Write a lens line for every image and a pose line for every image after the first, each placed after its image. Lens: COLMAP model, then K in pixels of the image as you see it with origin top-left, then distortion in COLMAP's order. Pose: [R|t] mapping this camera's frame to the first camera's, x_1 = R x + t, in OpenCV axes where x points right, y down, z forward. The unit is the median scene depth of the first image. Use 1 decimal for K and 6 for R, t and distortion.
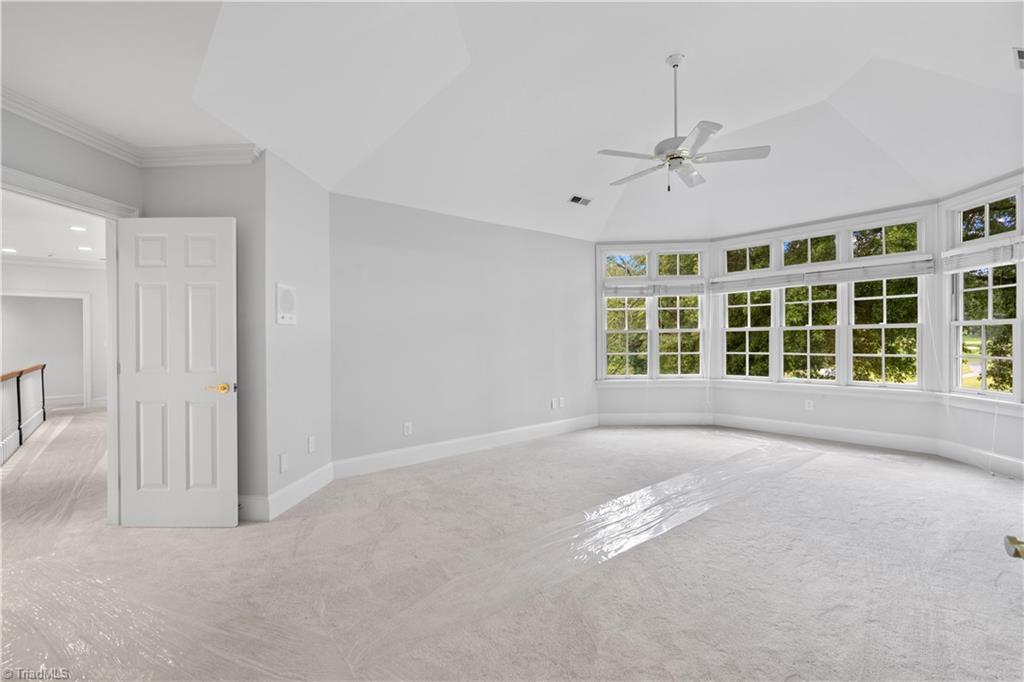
lens RADIAL K [[468.9, 0, 507.2], [0, 468.9, 345.2], [0, 0, 1]] dist [-0.014849, 0.004833]
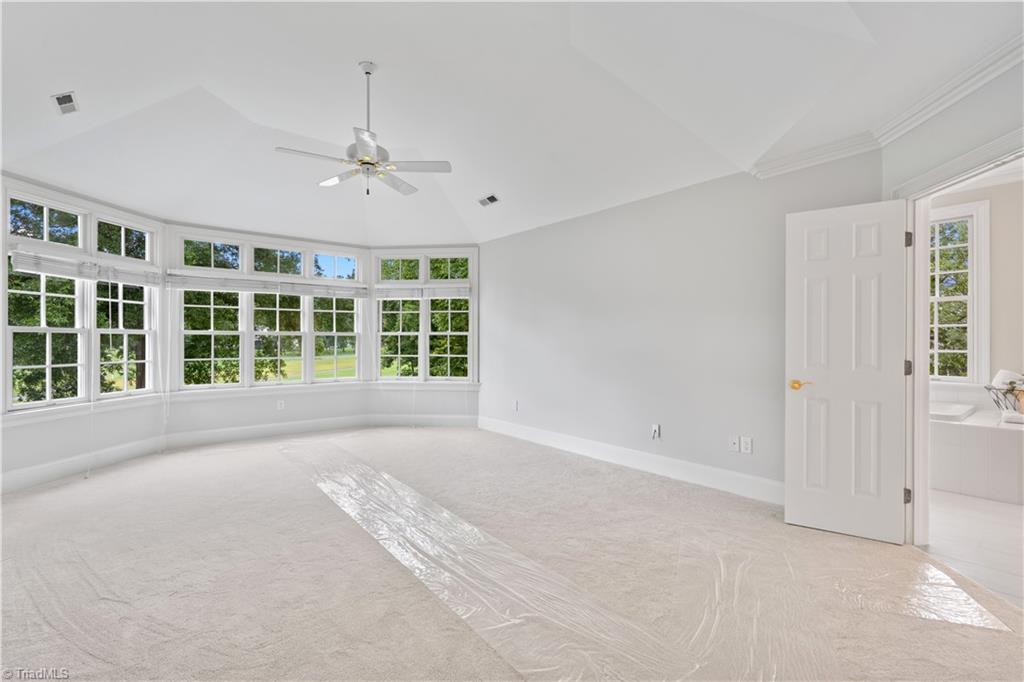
lens RADIAL K [[468.9, 0, 521.5], [0, 468.9, 341.4], [0, 0, 1]] dist [-0.014849, 0.004833]
pose [[-0.003156, 0.012430, 0.999918, -0.387453], [0.011386, 0.999858, -0.012393, 0.001533], [-0.999930, 0.011346, -0.003297, 0.399940]]
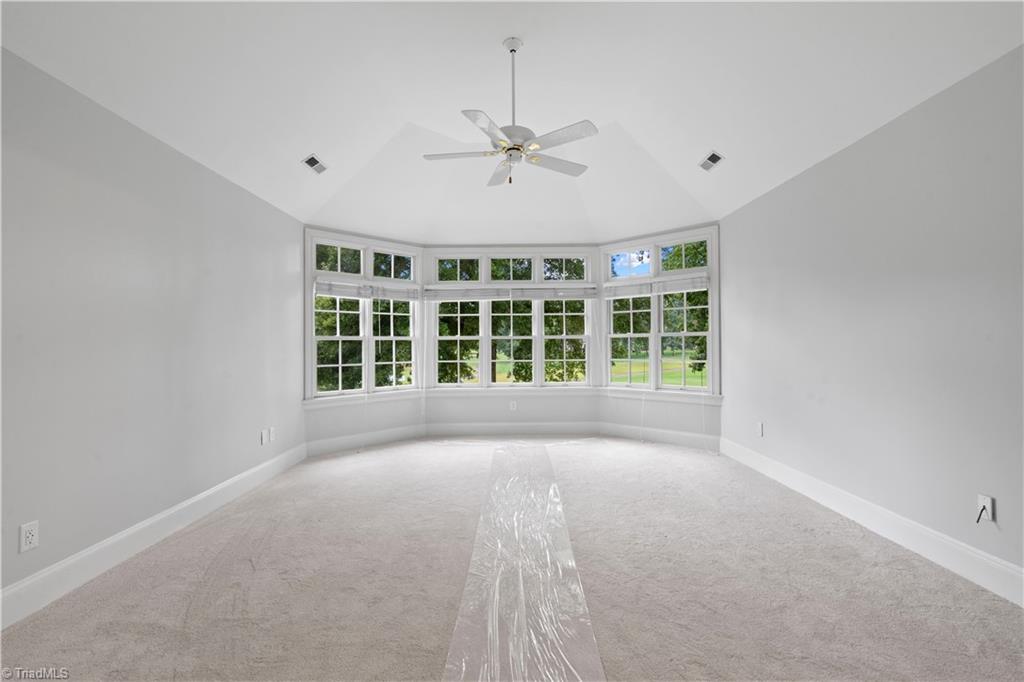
lens RADIAL K [[468.9, 0, 515.3], [0, 468.9, 341.7], [0, 0, 1]] dist [-0.014849, 0.004833]
pose [[0.626812, 0.011997, 0.779078, -0.210638], [0.010583, 0.999658, -0.023909, 0.000801], [-0.779098, 0.023232, 0.626471, 0.253589]]
